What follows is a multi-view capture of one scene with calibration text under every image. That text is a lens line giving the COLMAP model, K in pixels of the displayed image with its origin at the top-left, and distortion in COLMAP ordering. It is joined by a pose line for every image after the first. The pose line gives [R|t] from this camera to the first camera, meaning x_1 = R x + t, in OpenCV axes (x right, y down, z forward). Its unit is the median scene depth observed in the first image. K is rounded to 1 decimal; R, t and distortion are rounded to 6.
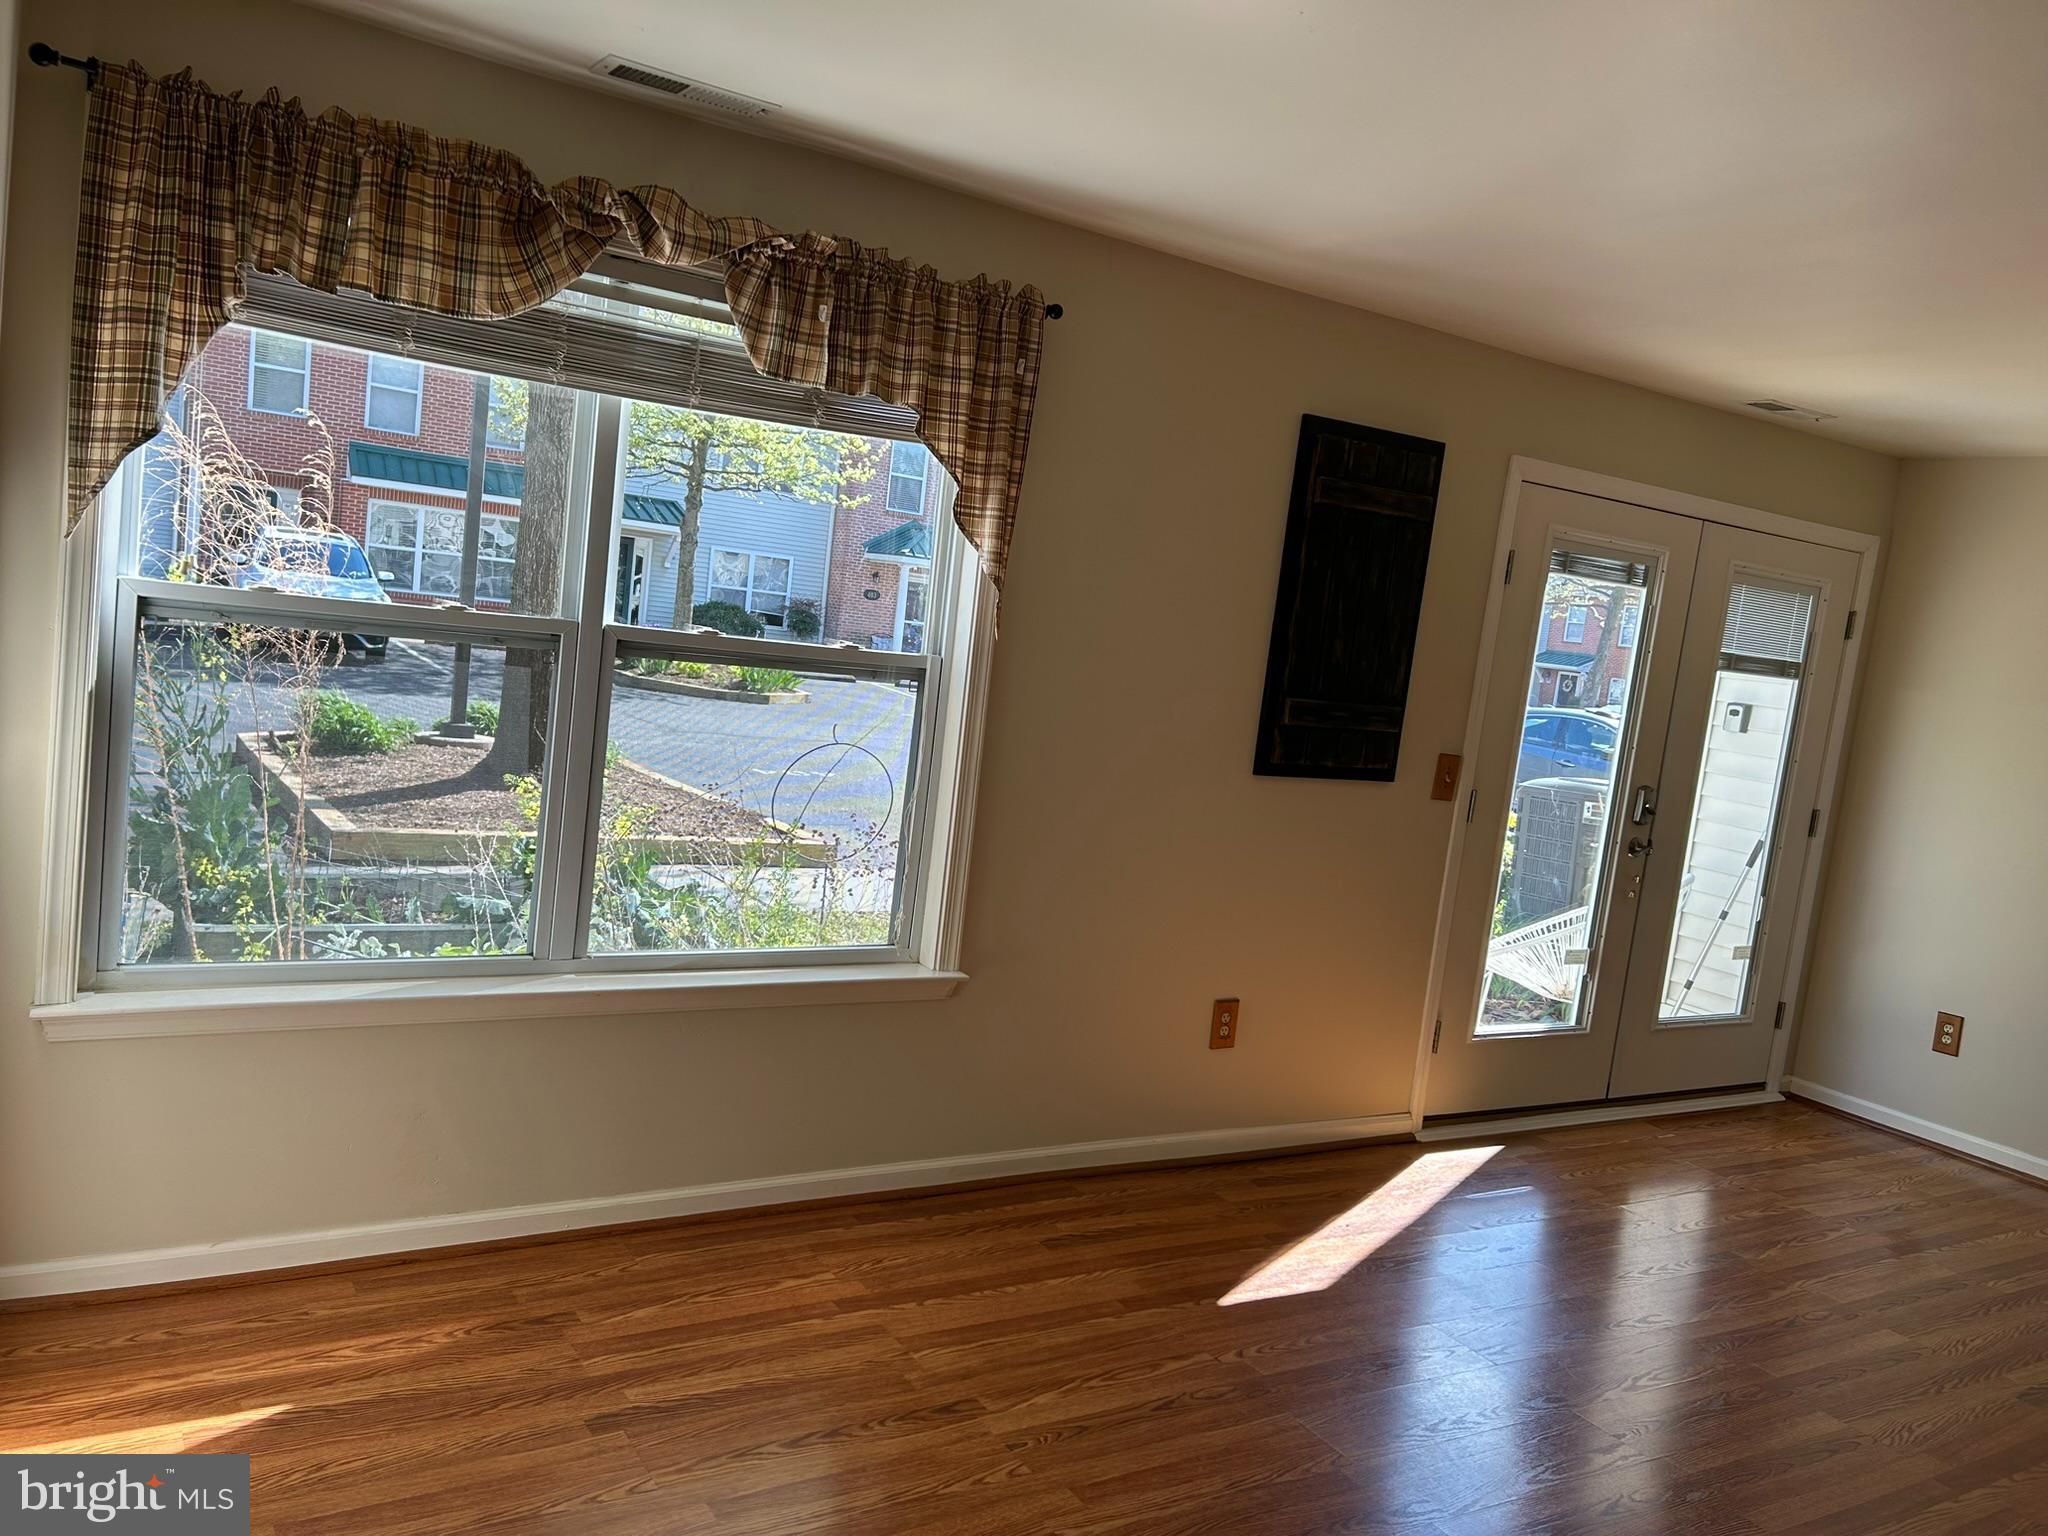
lens RADIAL K [[1532.0, 0, 1014.2], [0, 1532.0, 775.0], [0, 0, 1]] dist [0.058628, -0.056570]
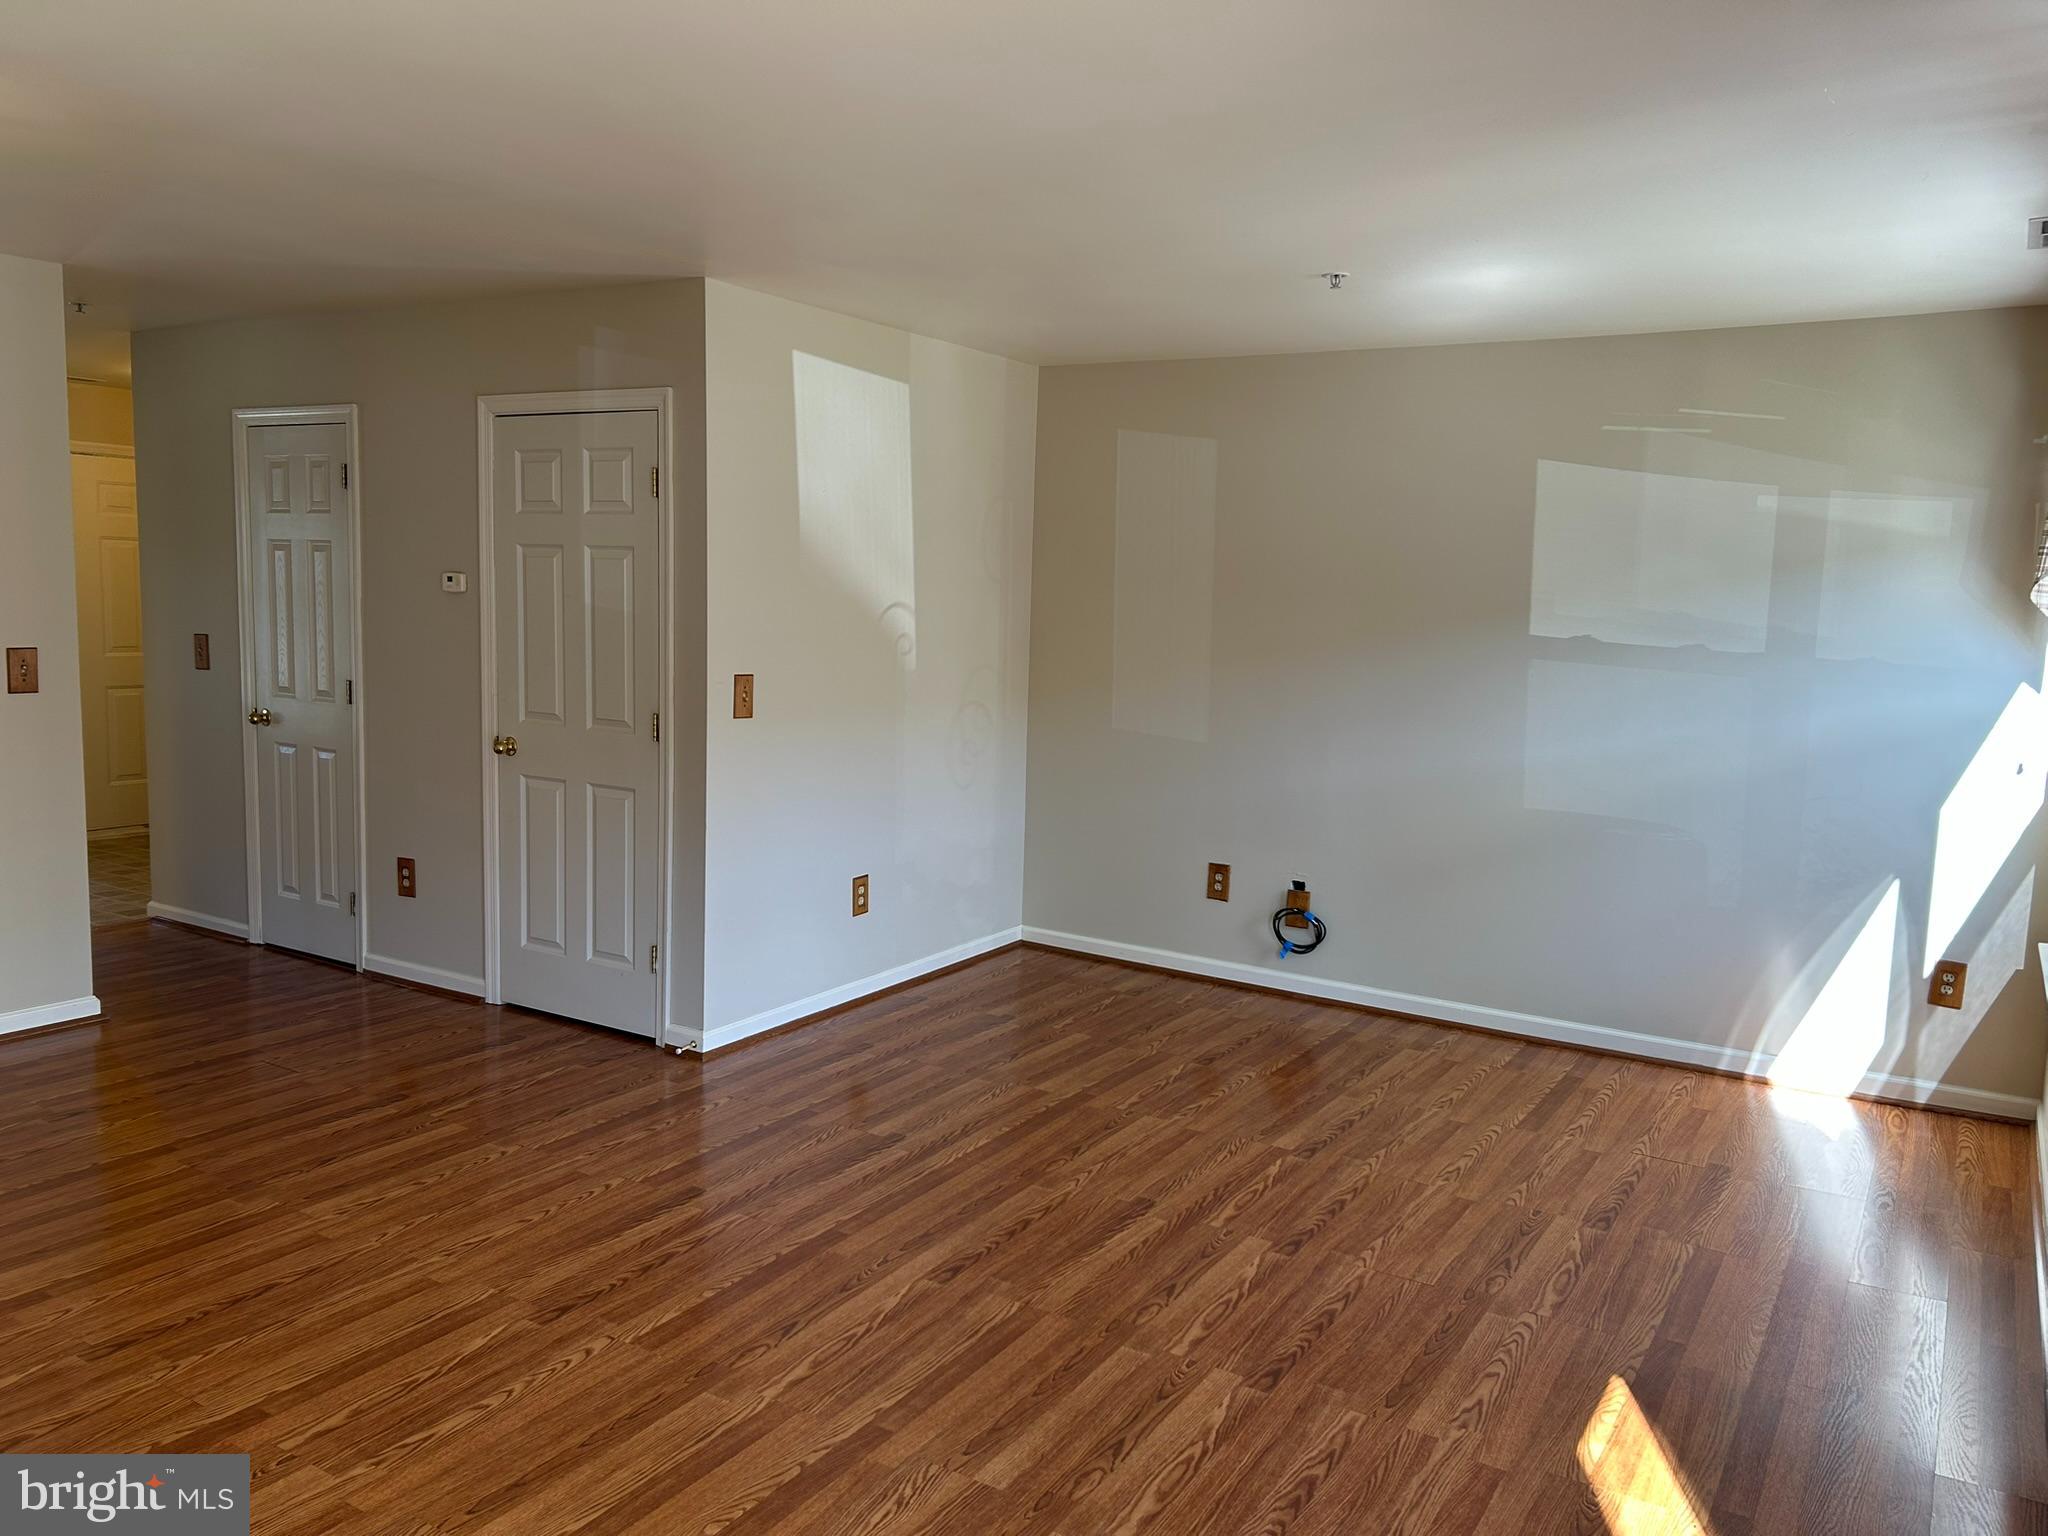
lens RADIAL K [[1532.0, 0, 1014.2], [0, 1532.0, 775.0], [0, 0, 1]] dist [0.058628, -0.056570]
pose [[-0.887649, -0.089269, -0.451785, 0.800387], [-0.180074, 0.970205, 0.162097, -0.066719], [0.423854, 0.225240, -0.877277, 1.428319]]
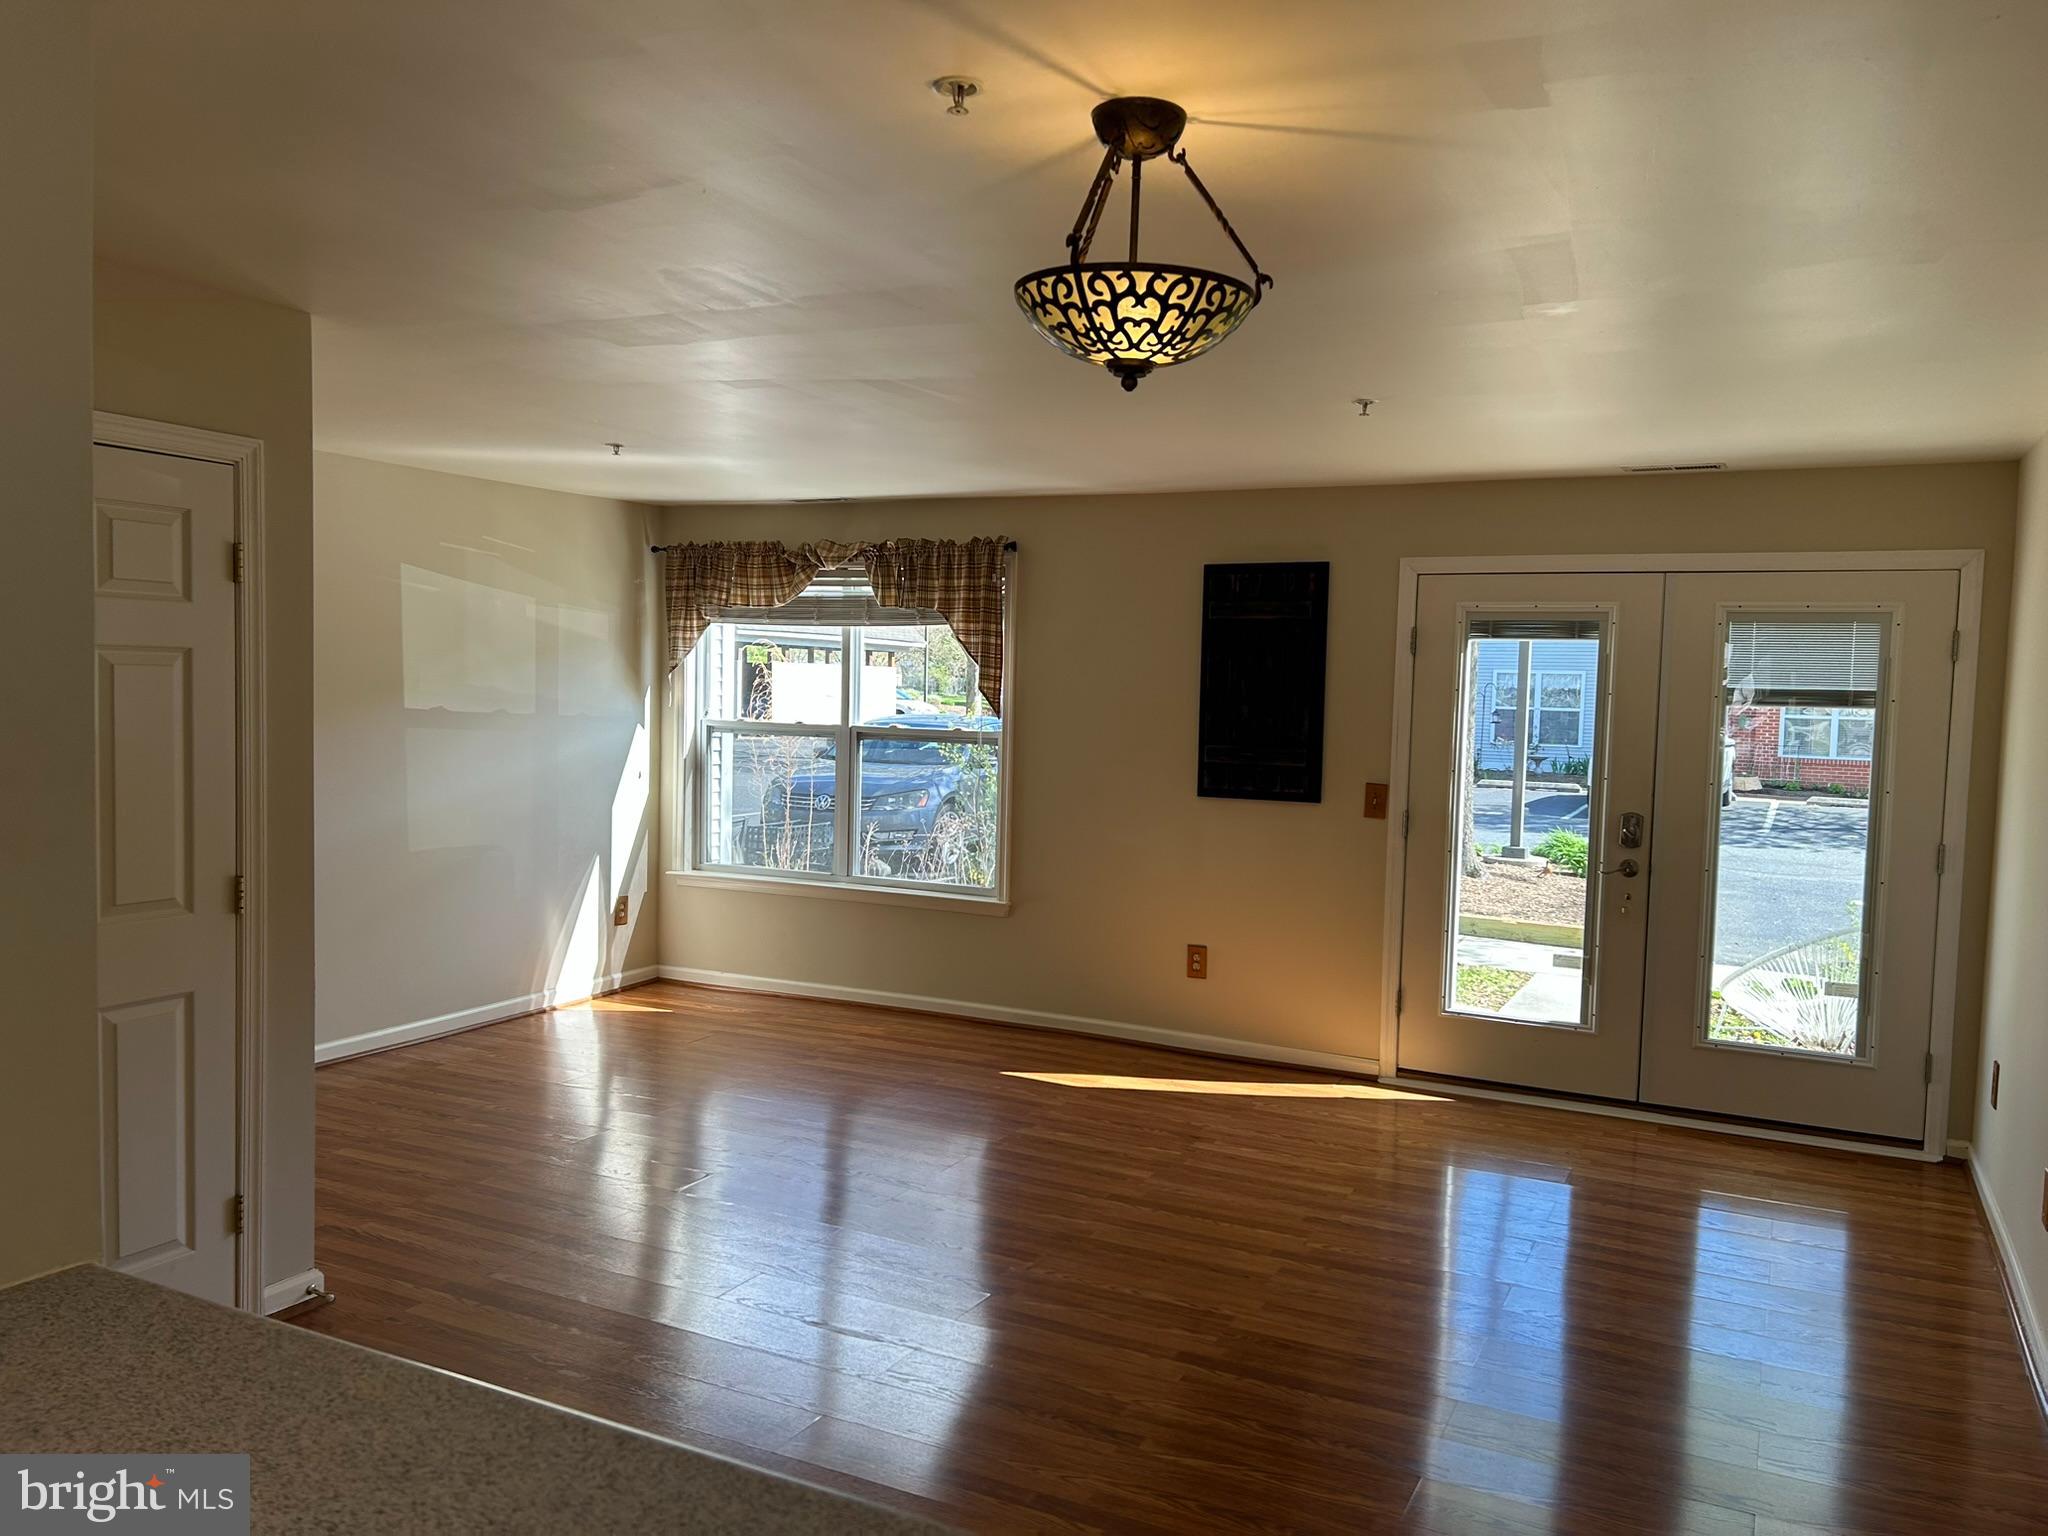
lens RADIAL K [[1523.8, 0, 1027.6], [0, 1523.8, 779.1], [0, 0, 1]] dist [0.147992, -0.291602]
pose [[0.524902, -0.048475, -0.849781, 1.557535], [-0.055058, 0.994352, -0.090730, 0.149024], [0.849380, 0.094412, 0.519269, 0.061425]]
